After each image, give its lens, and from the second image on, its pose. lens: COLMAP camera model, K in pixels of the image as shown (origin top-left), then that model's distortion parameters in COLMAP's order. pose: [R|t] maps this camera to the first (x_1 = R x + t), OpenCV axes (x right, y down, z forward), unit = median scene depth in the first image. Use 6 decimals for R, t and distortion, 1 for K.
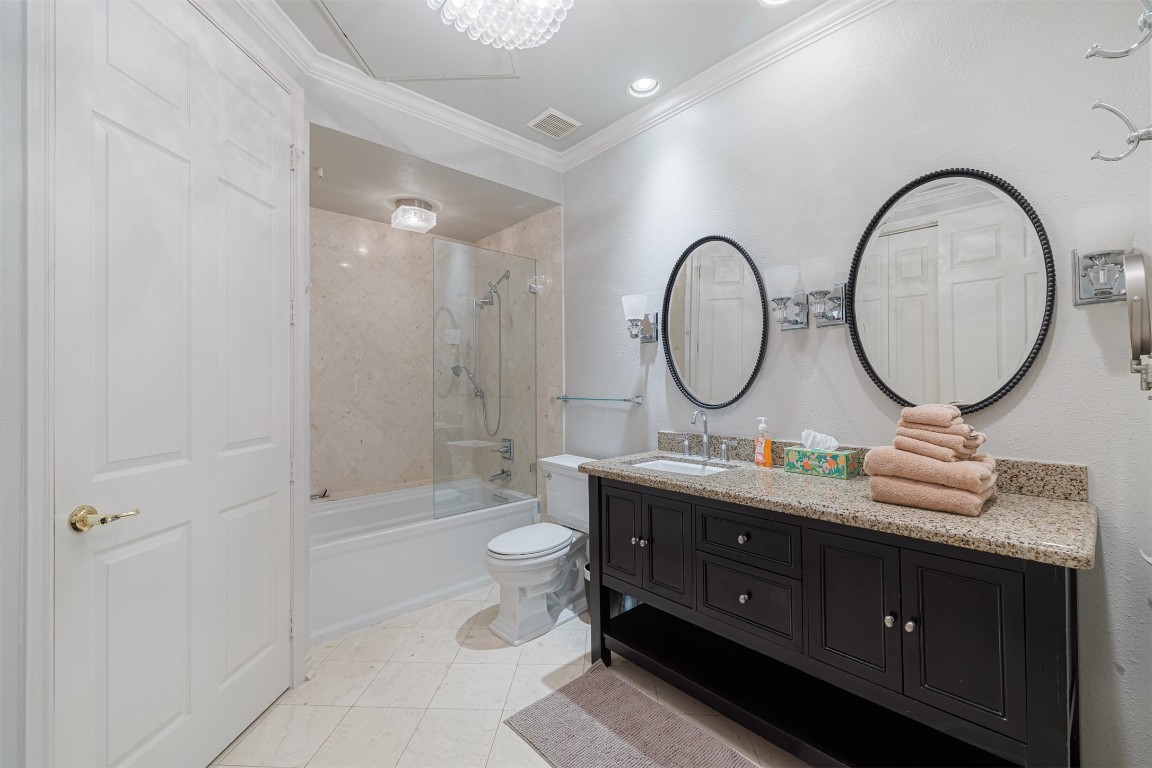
lens RADIAL K [[481.2, 0, 580.3], [0, 481.2, 384.4], [0, 0, 1]] dist [0.011343, -0.000956]
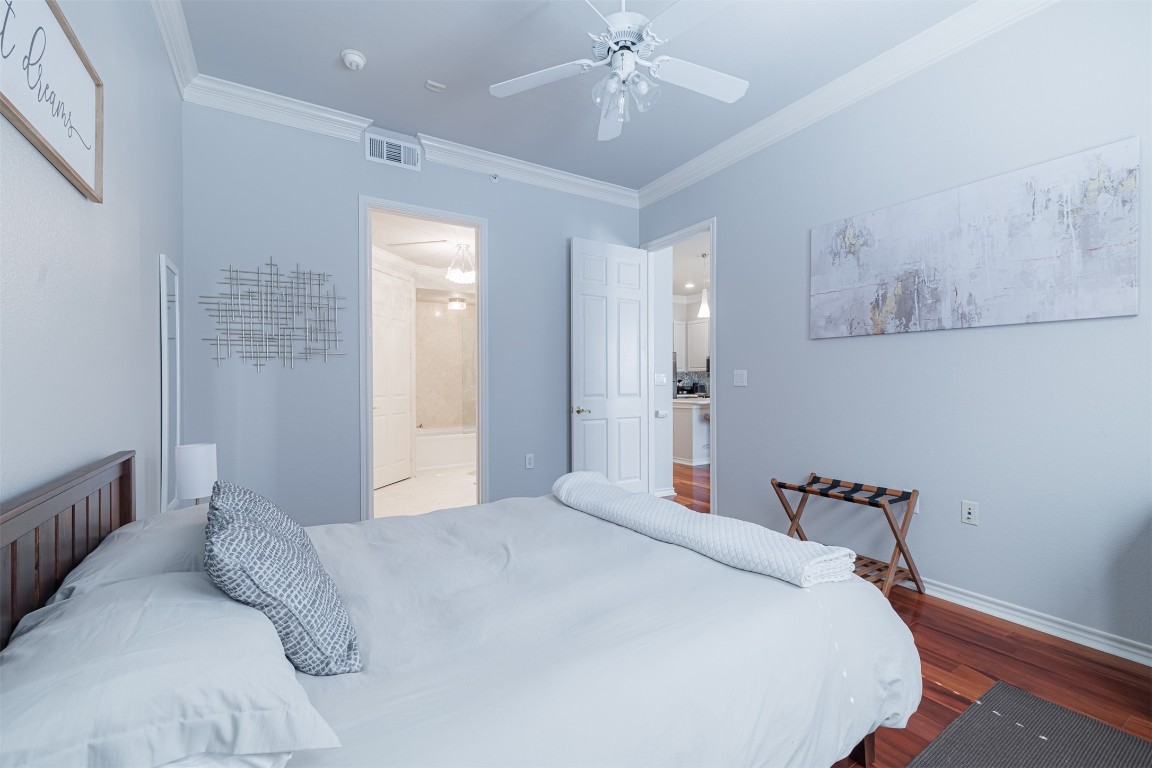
lens RADIAL K [[481.2, 0, 572.8], [0, 481.2, 381.0], [0, 0, 1]] dist [0.011343, -0.000956]
pose [[0.981667, 0.005843, -0.190515, 0.646298], [-0.004639, 0.999966, 0.006767, -0.006501], [0.190548, -0.005759, 0.981661, -1.167180]]
